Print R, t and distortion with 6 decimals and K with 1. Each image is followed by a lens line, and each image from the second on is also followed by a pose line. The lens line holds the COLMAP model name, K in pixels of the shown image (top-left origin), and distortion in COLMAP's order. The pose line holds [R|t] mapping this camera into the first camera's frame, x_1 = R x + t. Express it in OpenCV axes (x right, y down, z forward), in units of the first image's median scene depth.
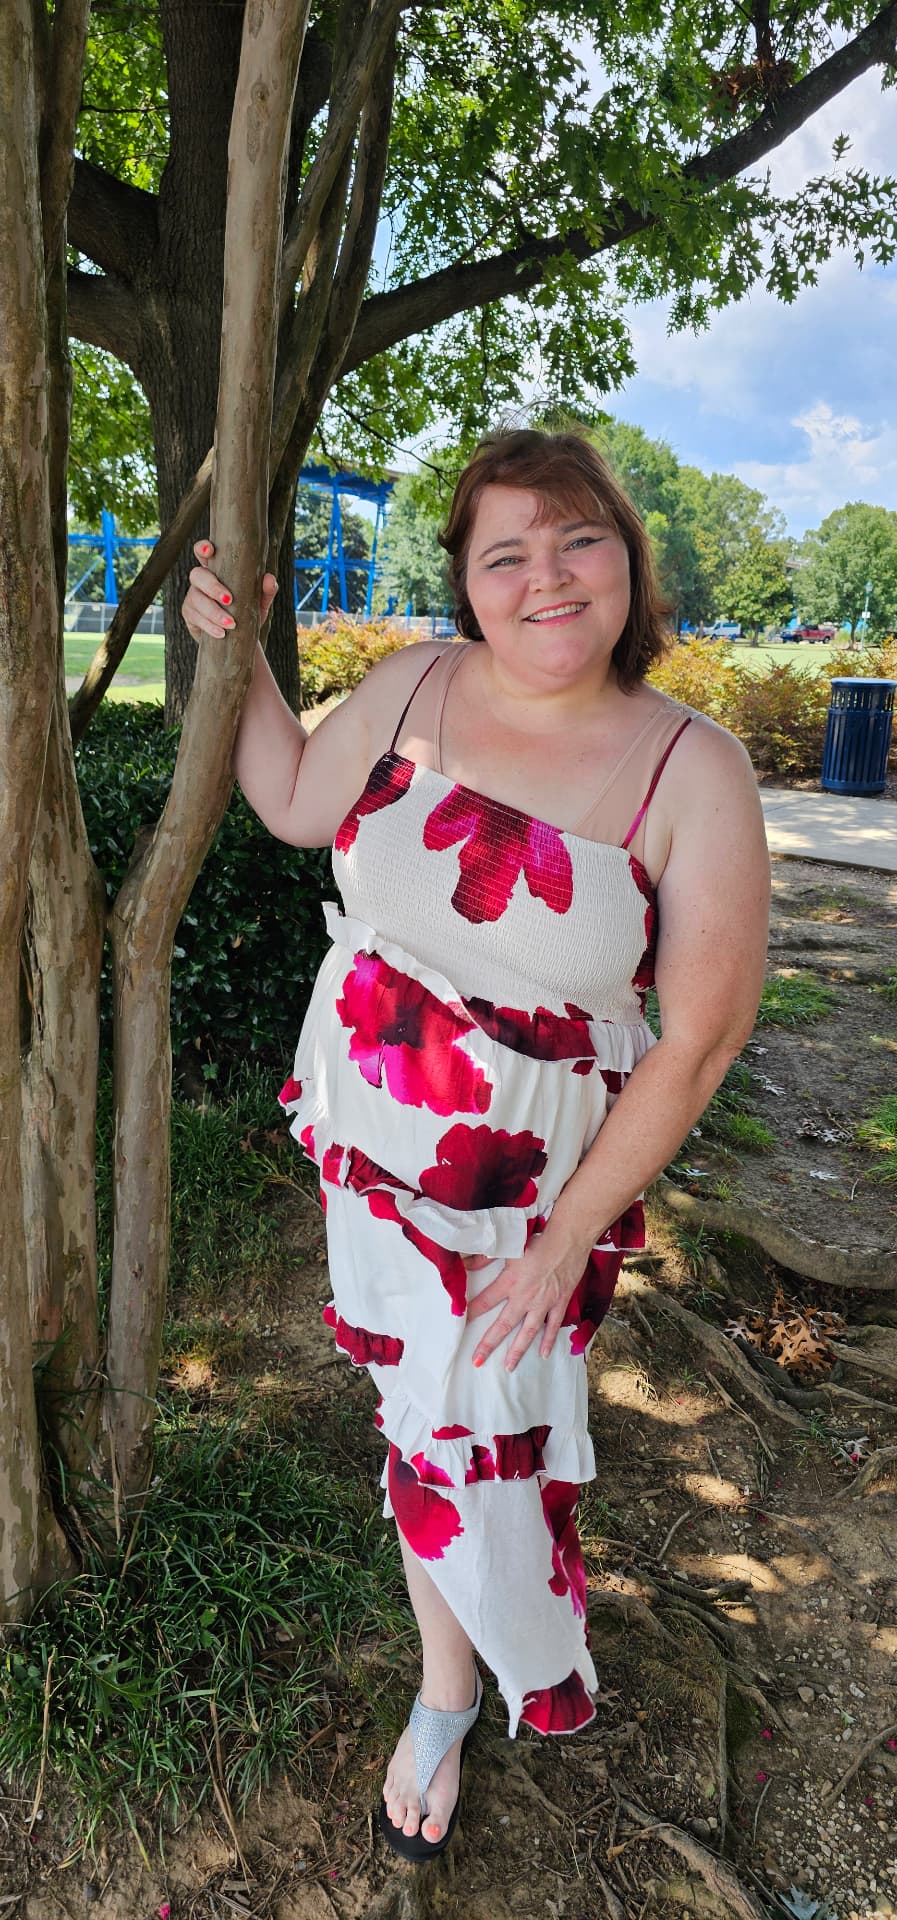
lens RADIAL K [[1299.5, 0, 420.6], [0, 1299.5, 969.0], [0, 0, 1]] dist [0.045644, -0.048463]
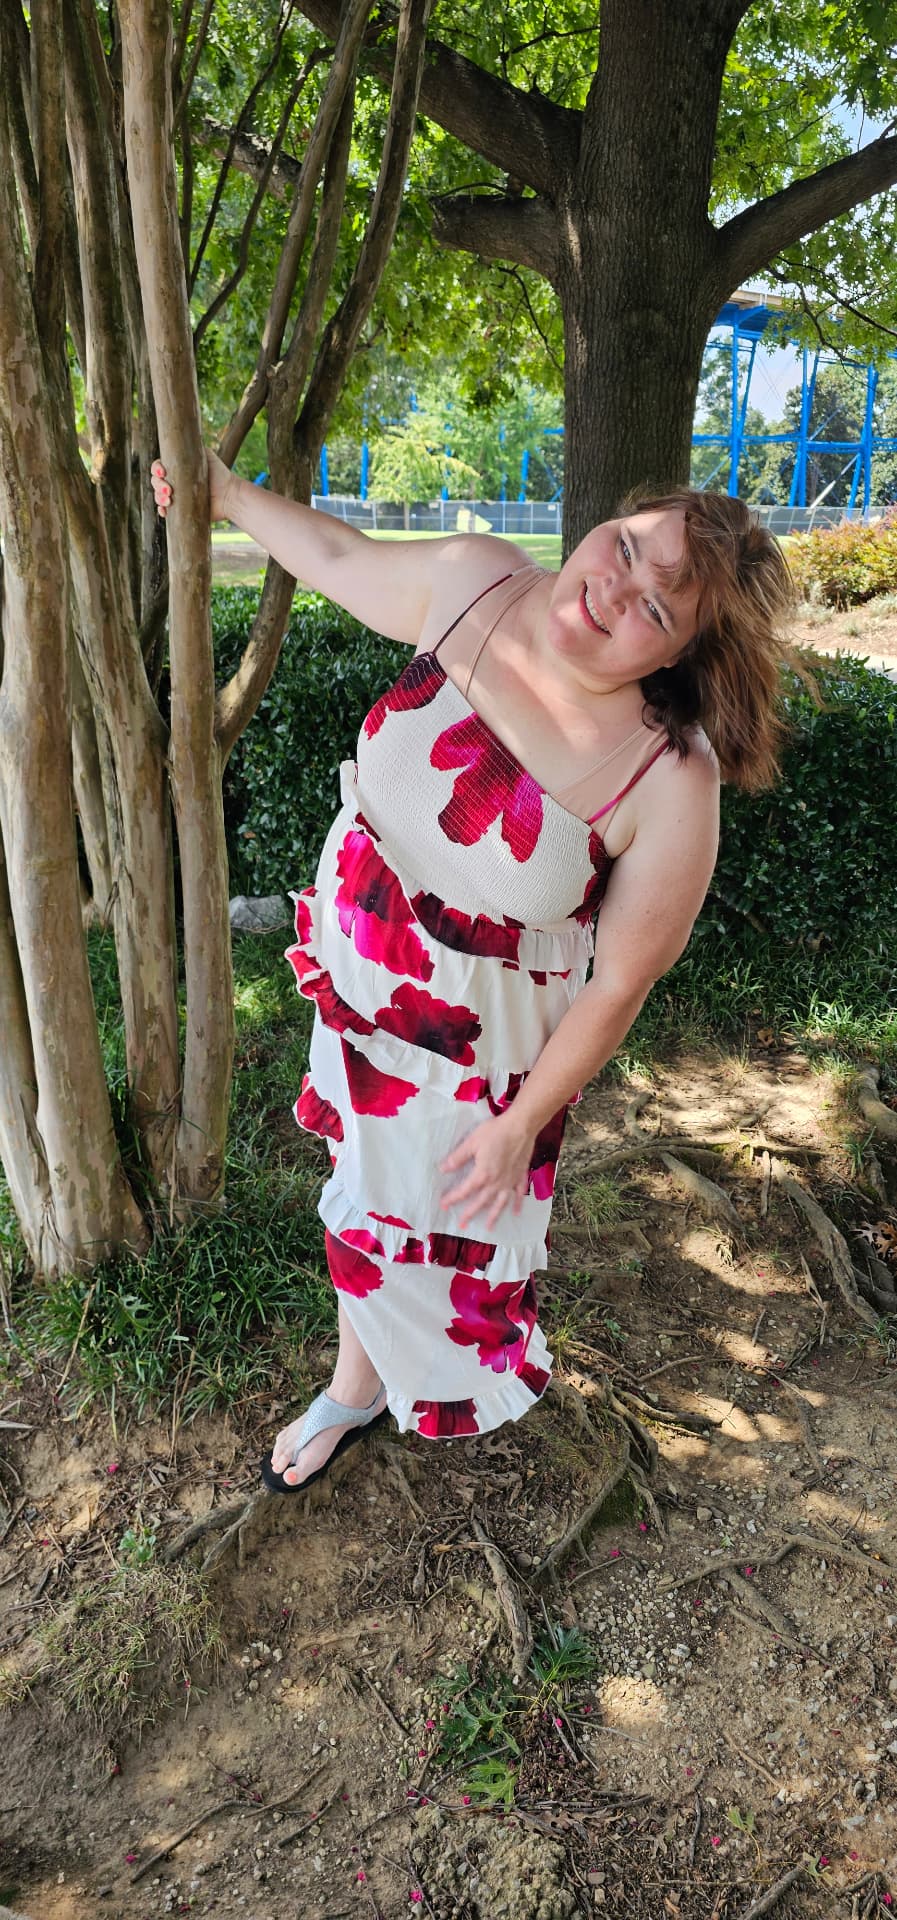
lens RADIAL K [[1299.5, 0, 437.5], [0, 1299.5, 964.9], [0, 0, 1]] dist [0.045644, -0.048463]
pose [[0.893559, 0.128331, -0.430214, 0.553714], [-0.099580, 0.991059, 0.088802, 0.022960], [0.437763, -0.036509, 0.898349, -0.072531]]
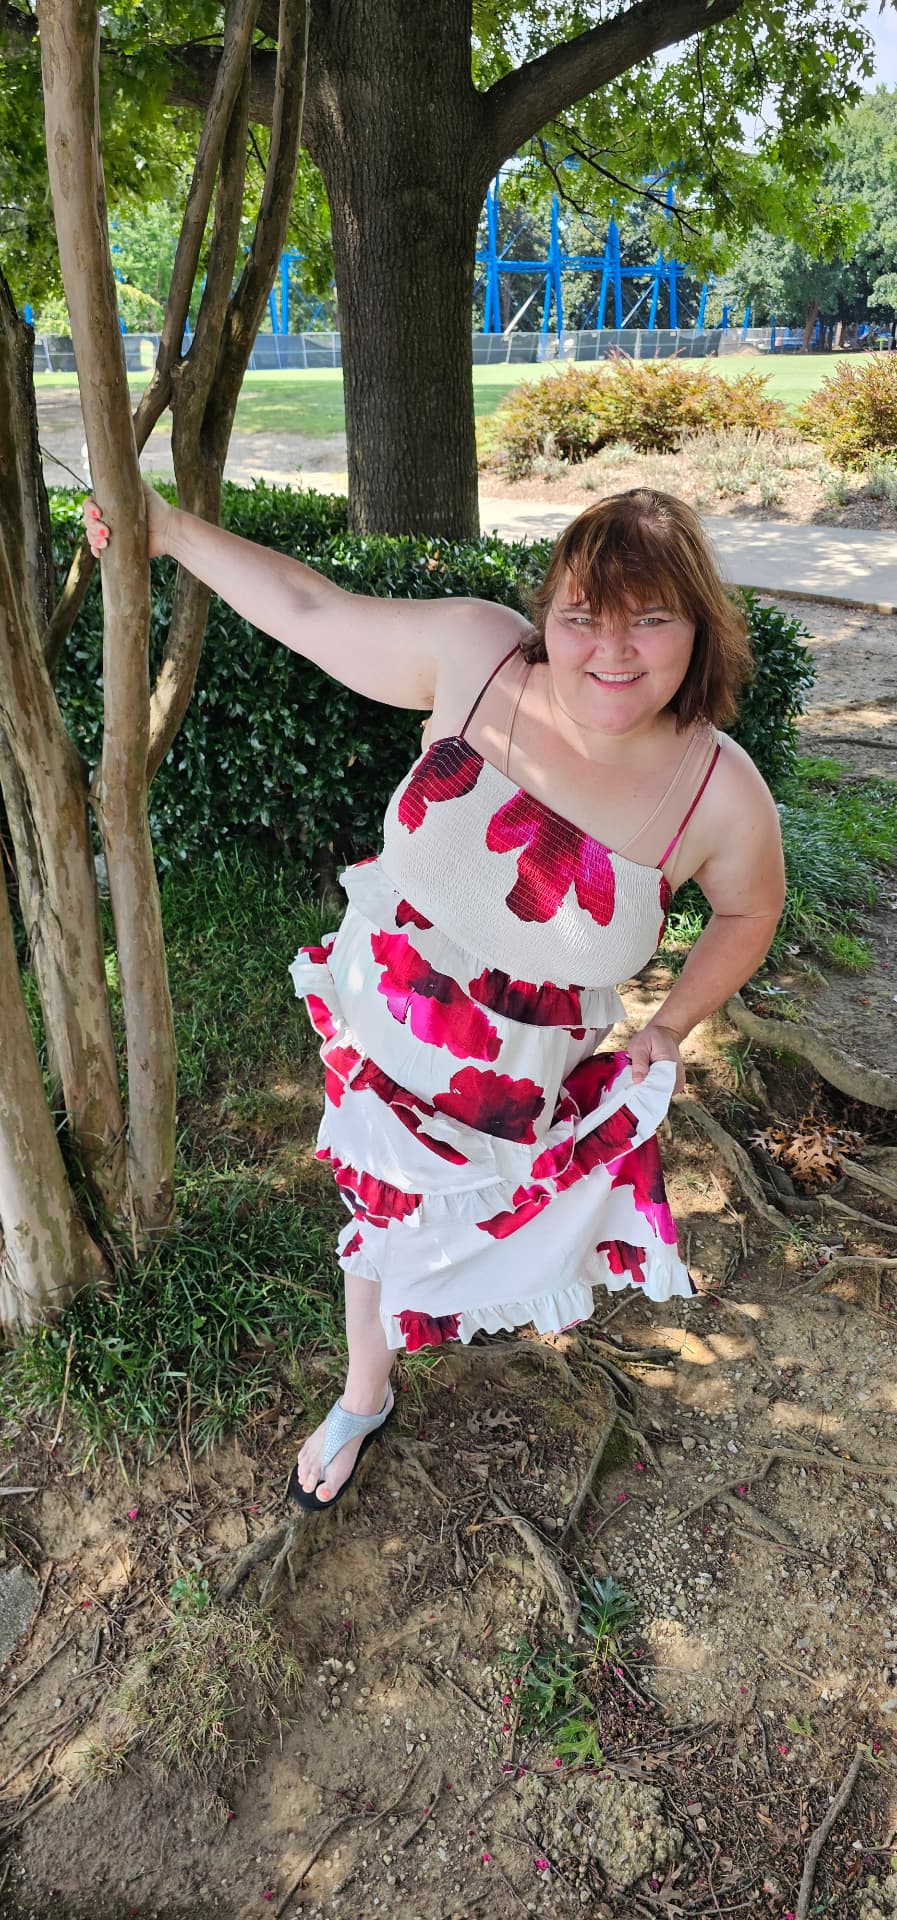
lens RADIAL K [[1299.5, 0, 441.1], [0, 1299.5, 981.0], [0, 0, 1]] dist [0.045644, -0.048463]
pose [[0.971962, 0.066011, -0.225681, 0.344785], [-0.019316, 0.978957, 0.203152, -0.111829], [0.234343, -0.193097, 0.952784, -0.125302]]
